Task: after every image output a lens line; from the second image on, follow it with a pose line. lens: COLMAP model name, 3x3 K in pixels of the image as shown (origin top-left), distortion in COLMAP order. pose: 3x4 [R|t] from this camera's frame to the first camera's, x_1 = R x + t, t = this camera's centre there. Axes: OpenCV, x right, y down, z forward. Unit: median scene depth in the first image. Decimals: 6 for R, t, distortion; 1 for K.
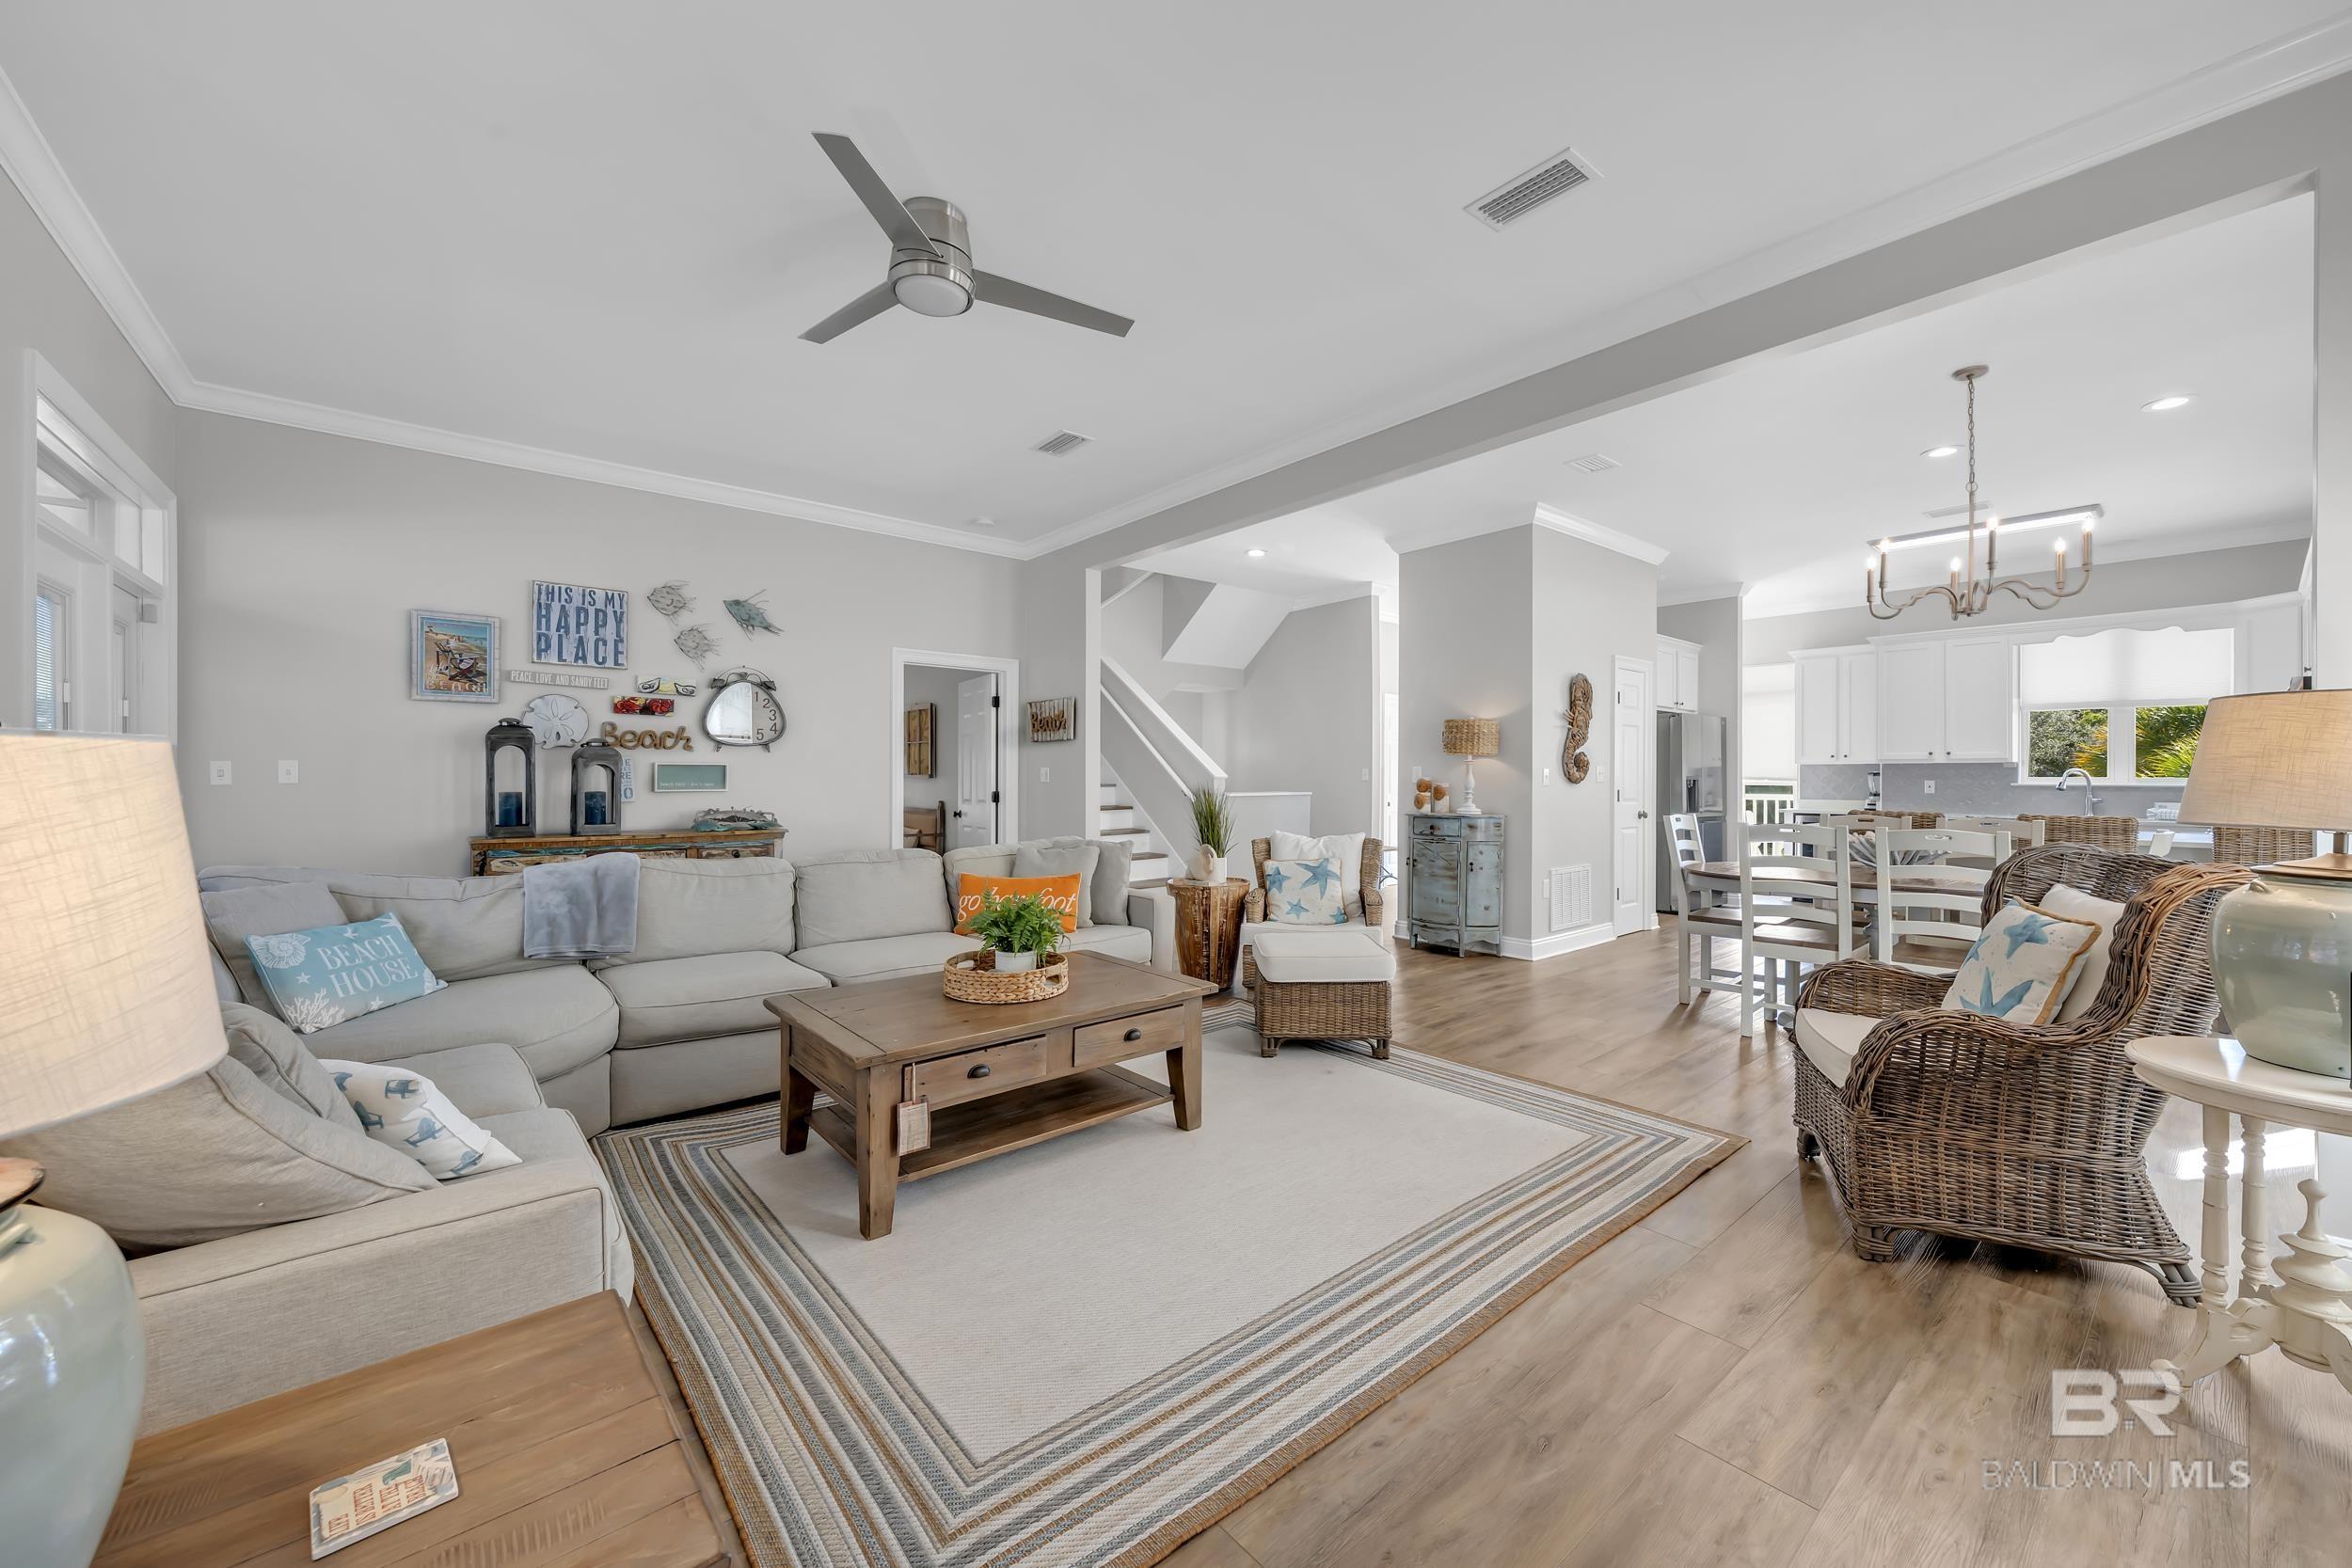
lens RADIAL K [[898.9, 0, 1180.0], [0, 898.9, 757.1], [0, 0, 1]] dist [0.000242, 0.000654]
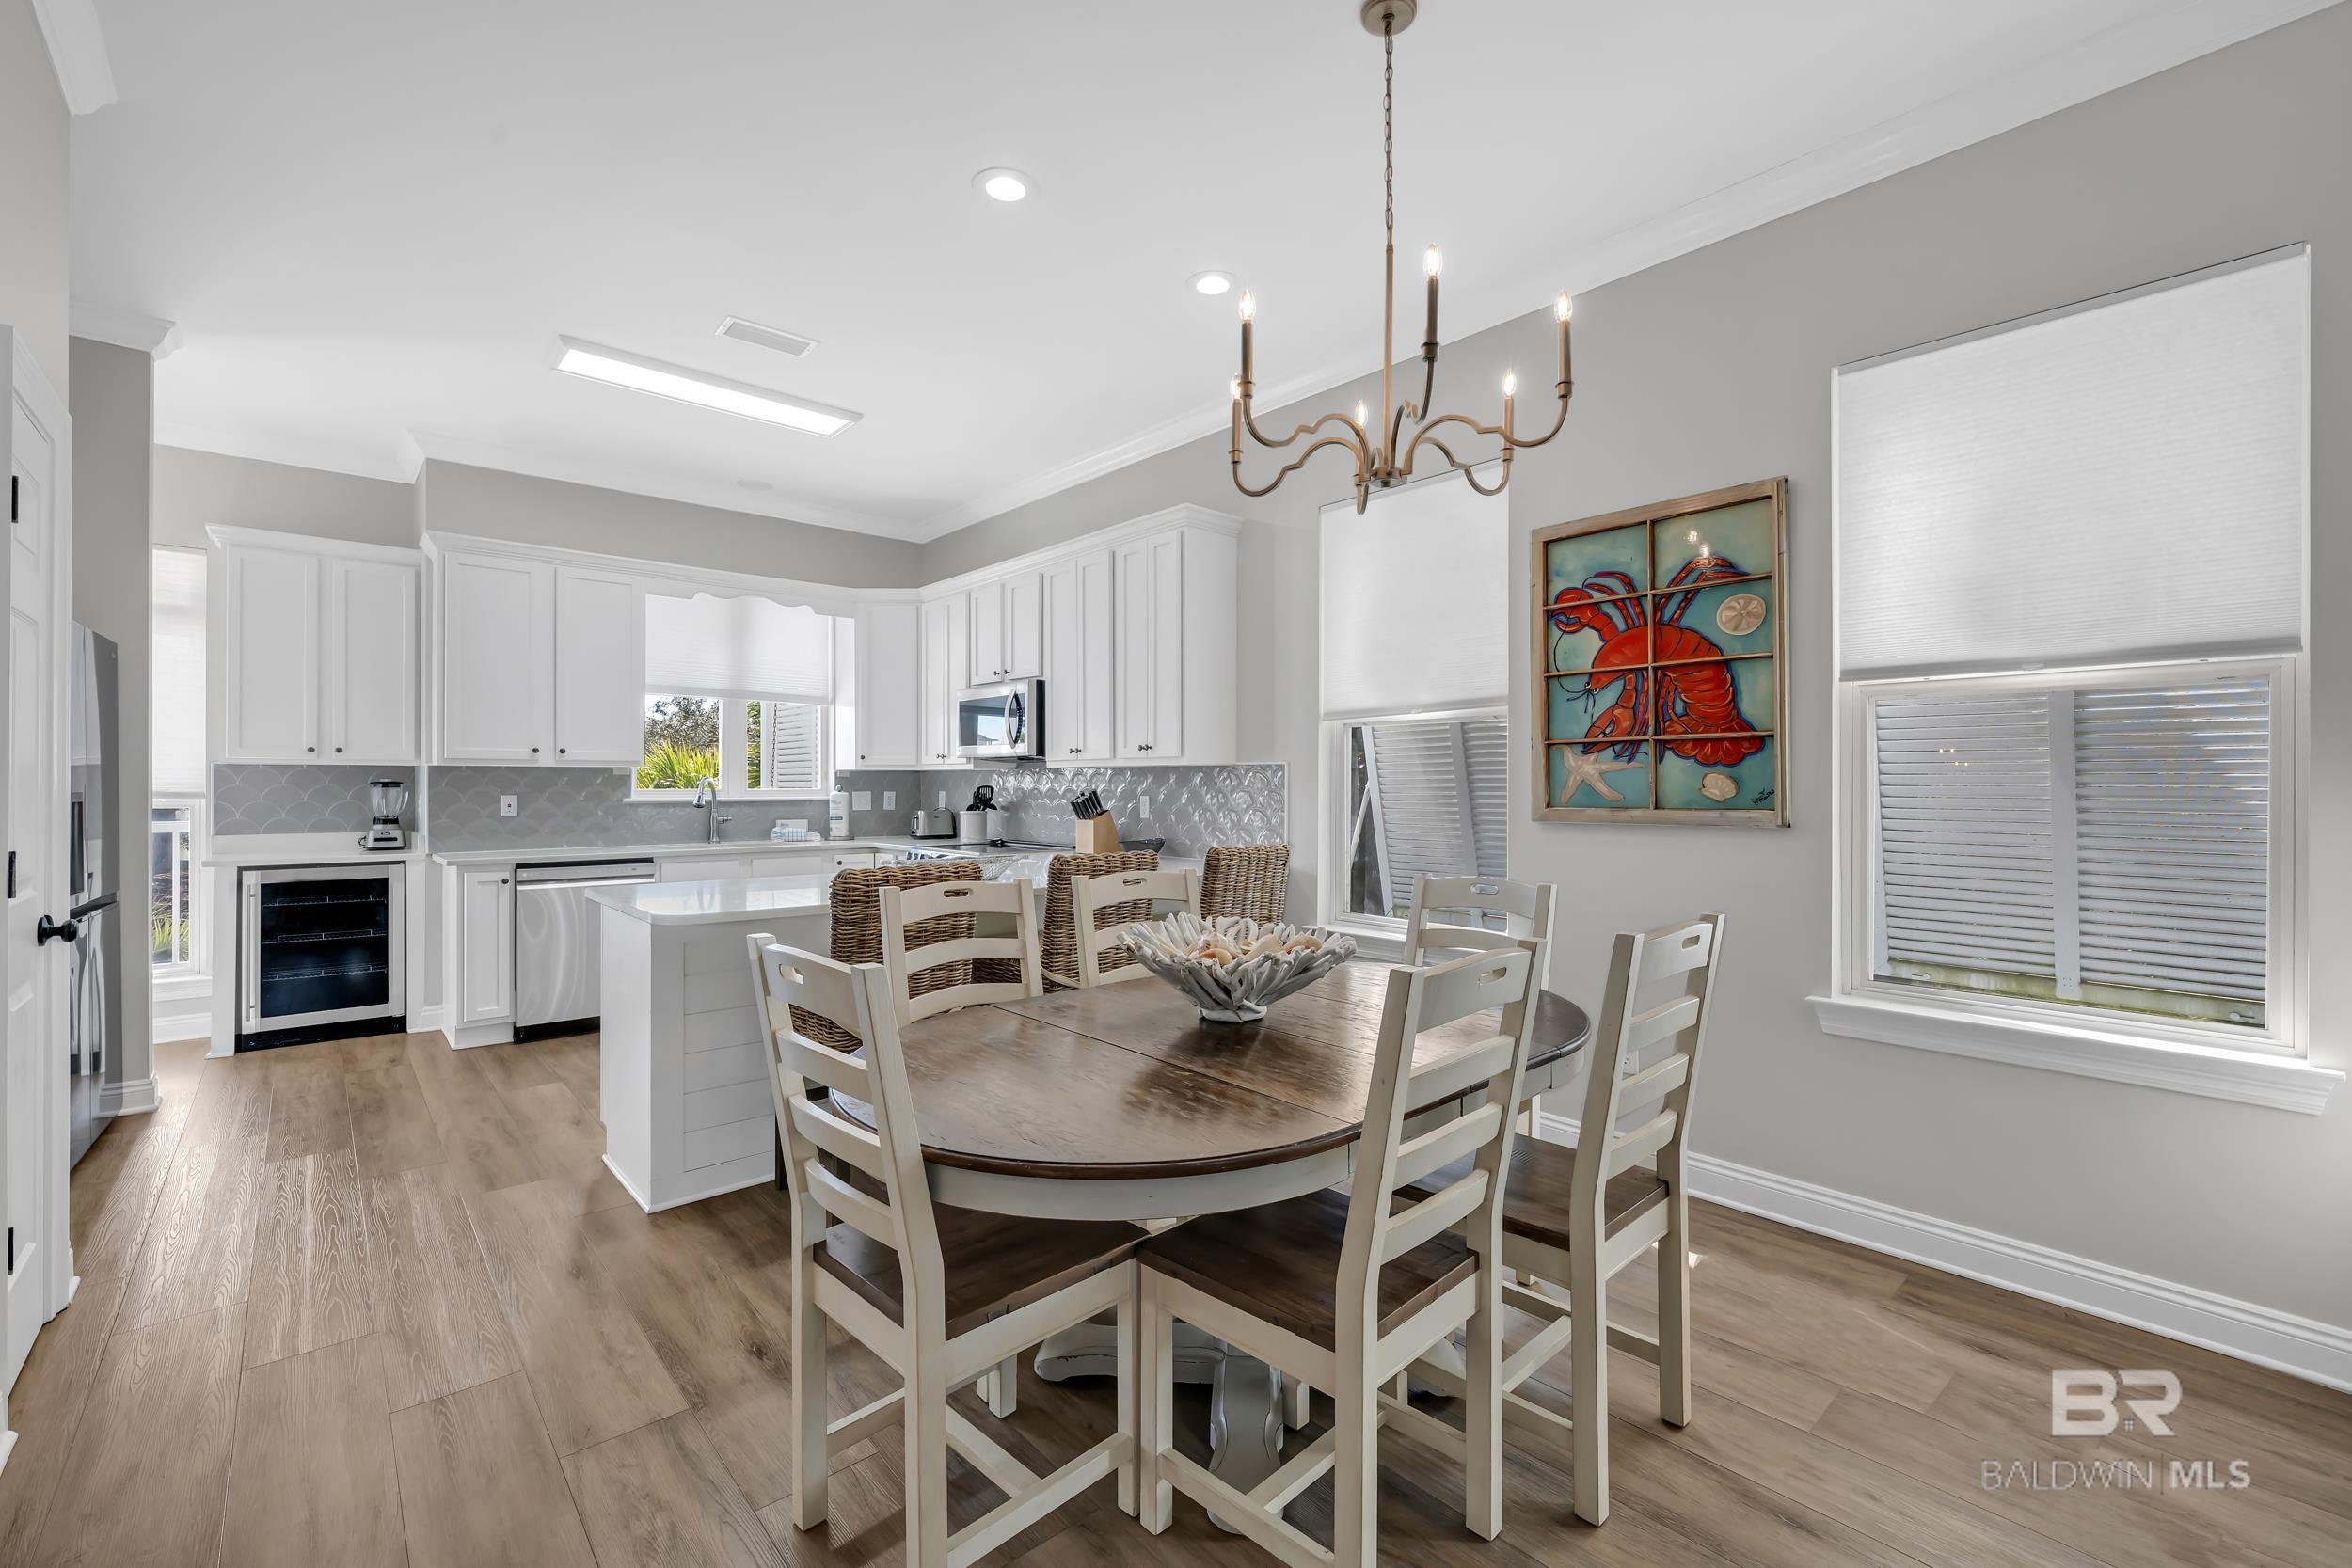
lens RADIAL K [[981.0, 0, 1184.9], [0, 981.0, 785.0], [0, 0, 1]] dist [-0.003923, 0.000791]
pose [[-0.034099, -0.004003, 0.999410, 0.167259], [-0.024008, 0.999707, 0.003185, 0.006919], [-0.999130, -0.023885, -0.034185, 0.584136]]
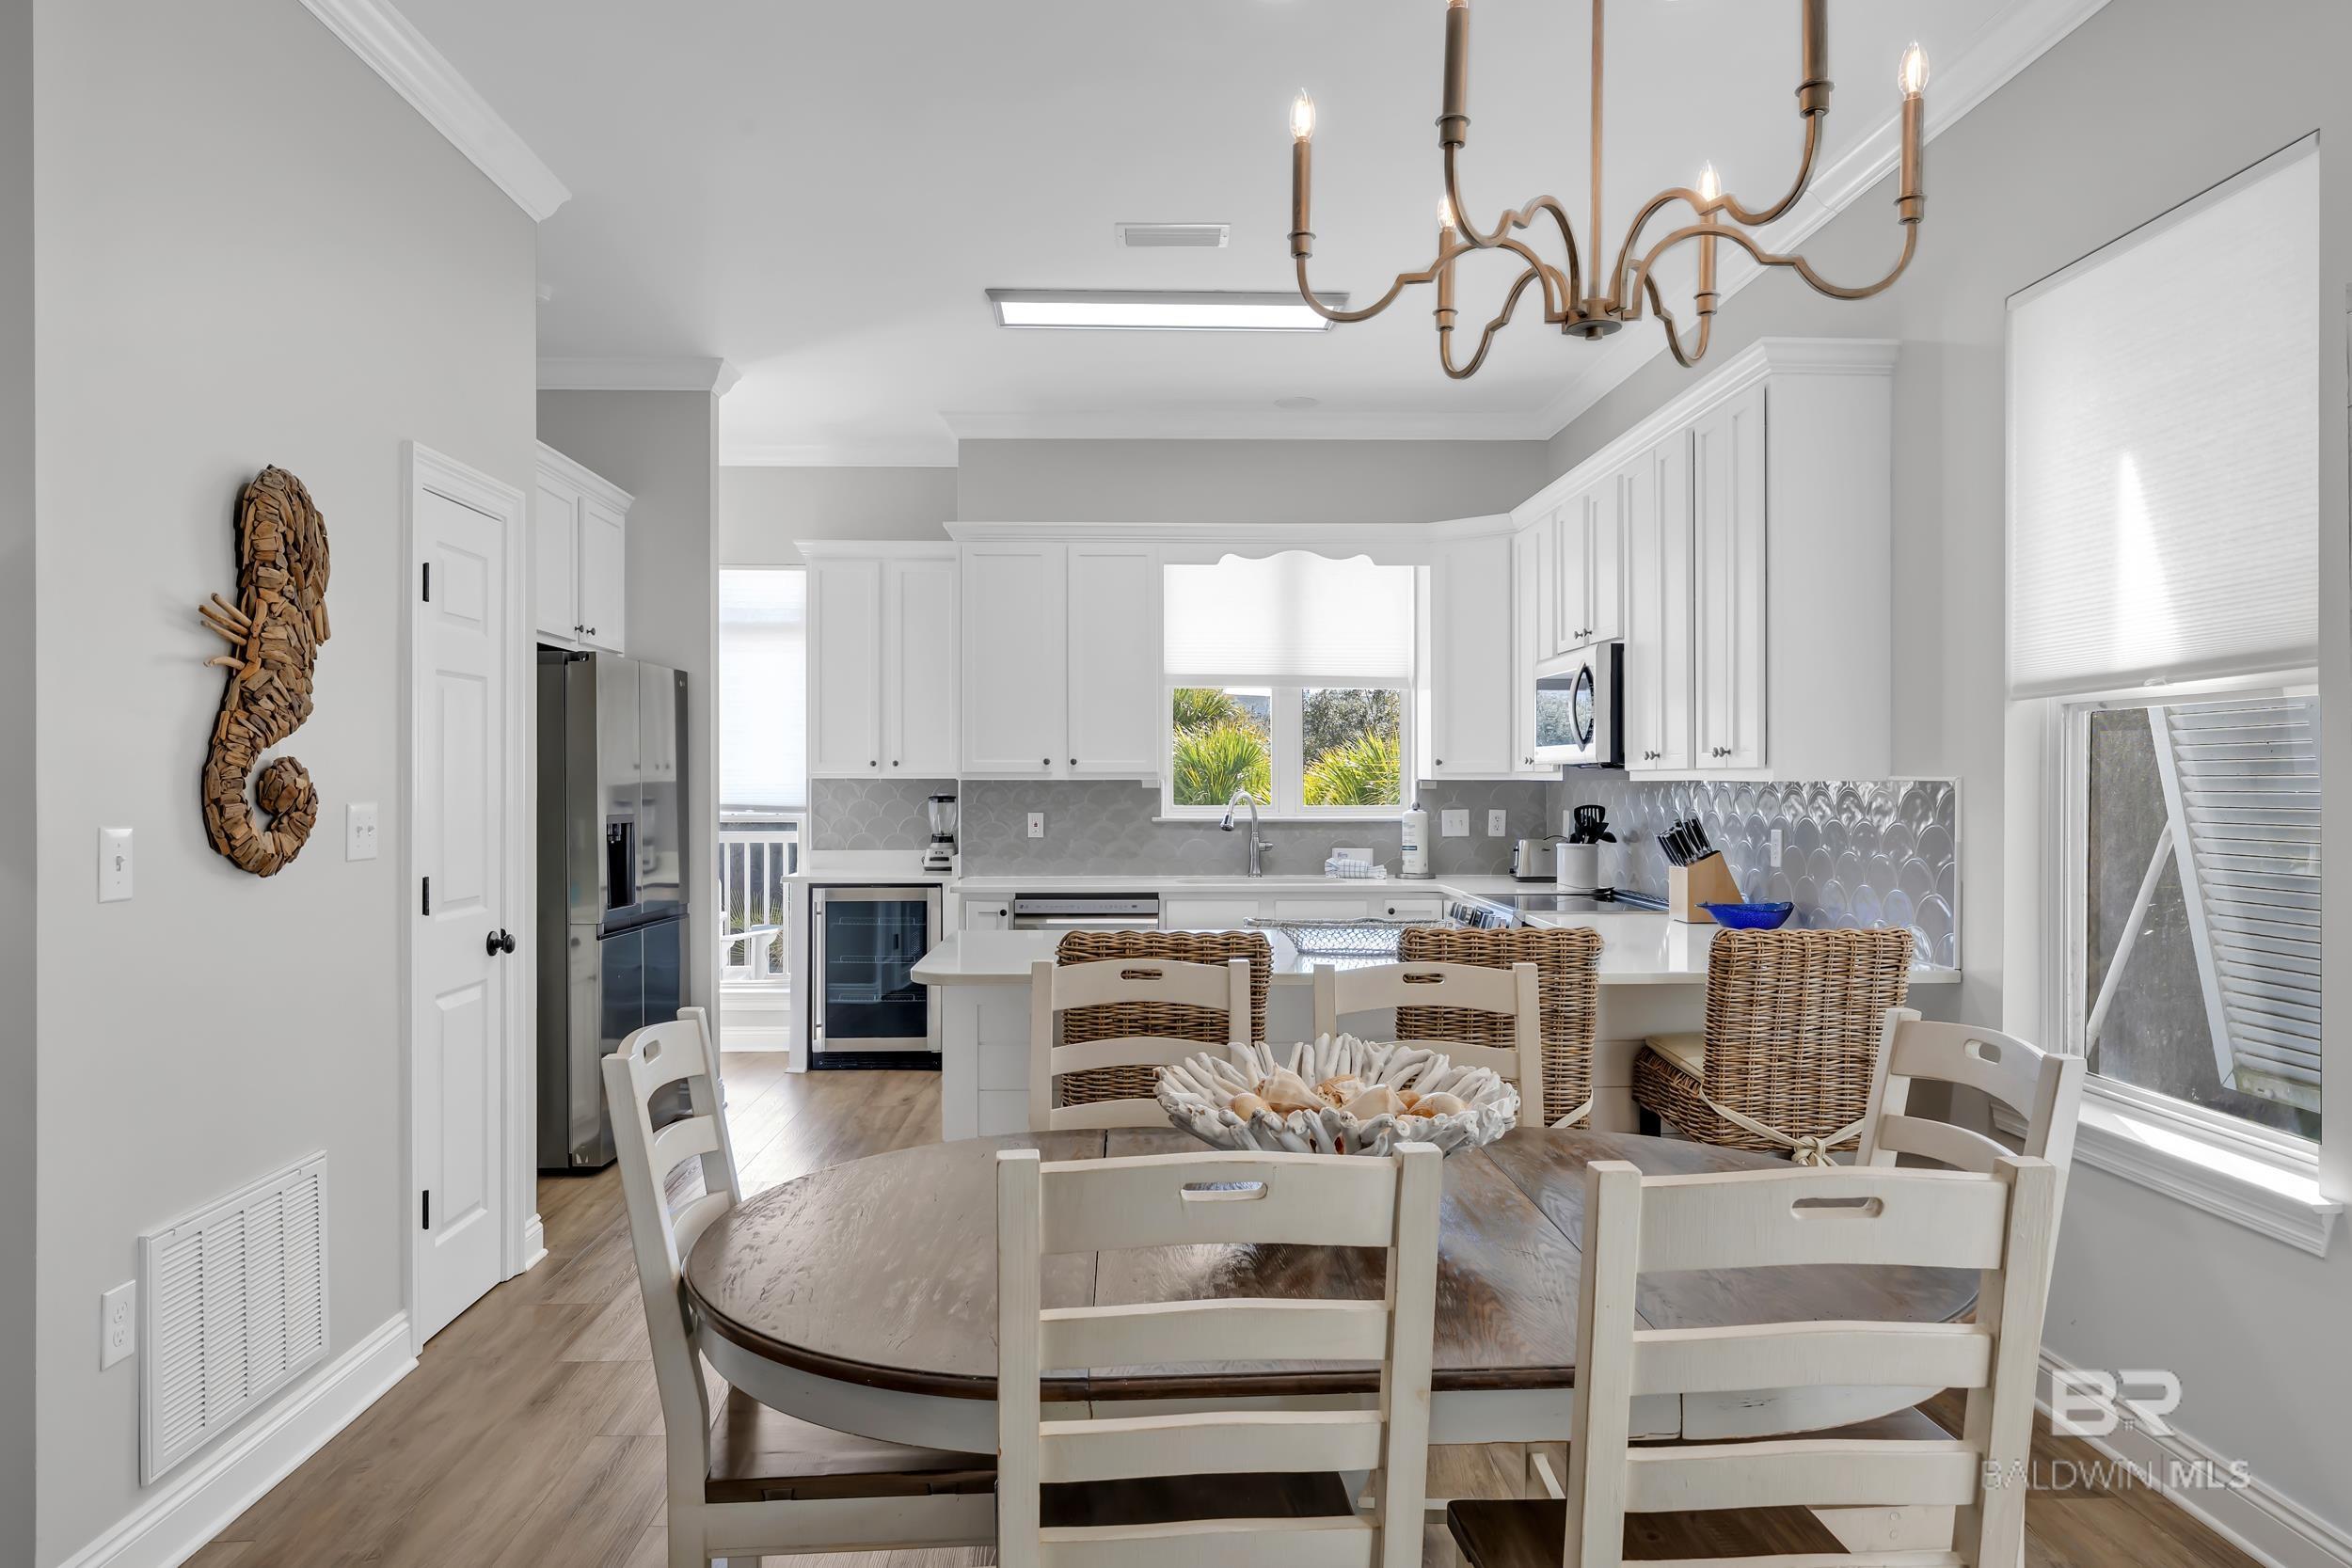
lens RADIAL K [[1486.3, 0, 1171.3], [0, 1486.3, 794.7], [0, 0, 1]] dist [0.000500, -0.005202]
pose [[0.617482, -0.012764, 0.786481, 0.210401], [-0.015127, 0.999491, 0.028097, -0.009578], [-0.786439, -0.029247, 0.616975, 0.415786]]
